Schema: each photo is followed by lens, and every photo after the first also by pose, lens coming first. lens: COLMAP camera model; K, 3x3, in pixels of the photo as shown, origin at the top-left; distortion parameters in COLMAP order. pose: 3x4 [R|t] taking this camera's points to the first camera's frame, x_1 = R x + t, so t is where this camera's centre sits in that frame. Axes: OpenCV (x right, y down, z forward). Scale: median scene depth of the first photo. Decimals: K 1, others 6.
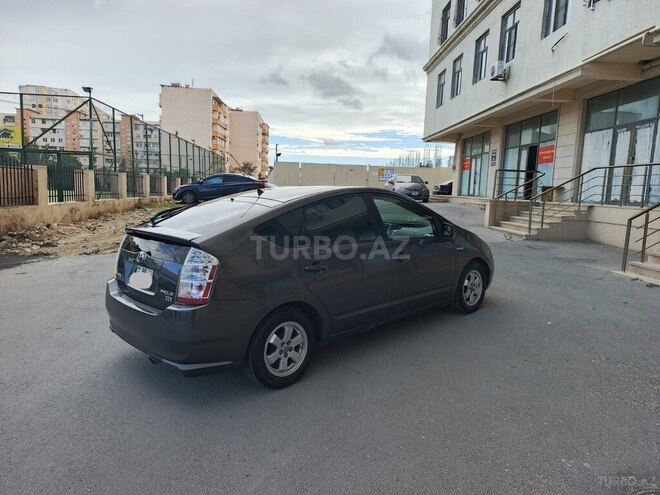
lens RADIAL K [[468.1, 0, 327.7], [0, 468.1, 247.7], [0, 0, 1]] dist [0.018162, -0.011028]
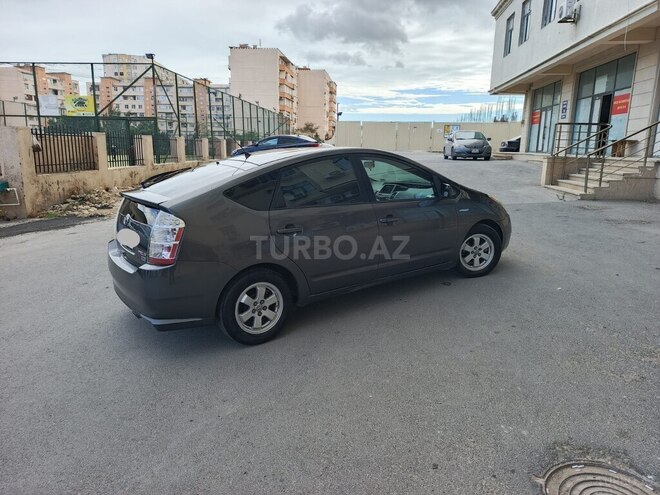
lens RADIAL K [[468.1, 0, 328.6], [0, 468.1, 249.0], [0, 0, 1]] dist [0.018162, -0.011028]
pose [[0.988936, 0.009580, -0.148034, 0.101275], [0.003265, 0.996265, 0.086283, -0.001974], [0.148308, -0.085811, 0.985211, 0.002280]]
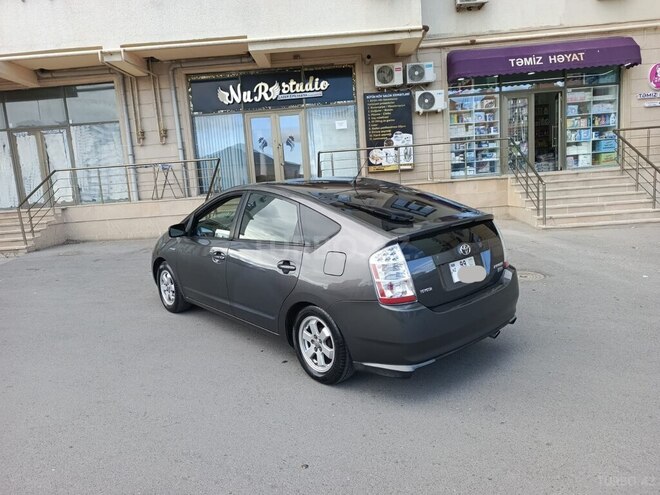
lens RADIAL K [[468.1, 0, 330.8], [0, 468.1, 250.2], [0, 0, 1]] dist [0.018162, -0.011028]
pose [[0.039935, -0.182542, 0.982387, -0.628730], [0.198152, 0.965091, 0.171273, -0.090497], [-0.979357, 0.187822, 0.074712, 0.563195]]
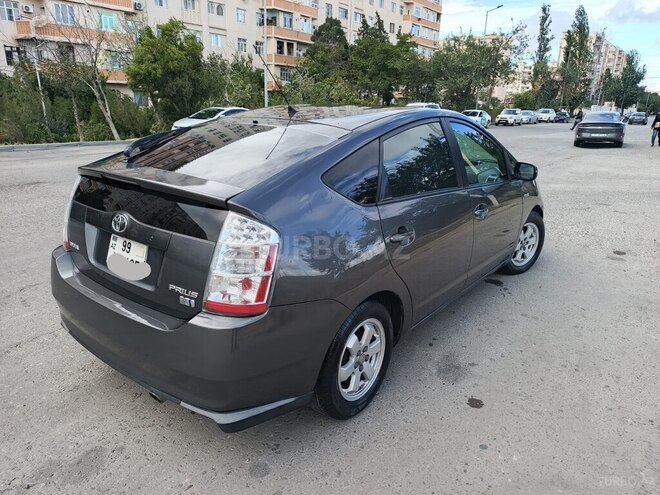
lens RADIAL K [[468.1, 0, 327.4], [0, 468.1, 253.5], [0, 0, 1]] dist [0.018162, -0.011028]
pose [[0.988053, -0.010090, 0.153781, -0.109129], [-0.016764, 0.984897, 0.172328, -0.020879], [-0.153198, -0.172848, 0.972962, 0.182415]]
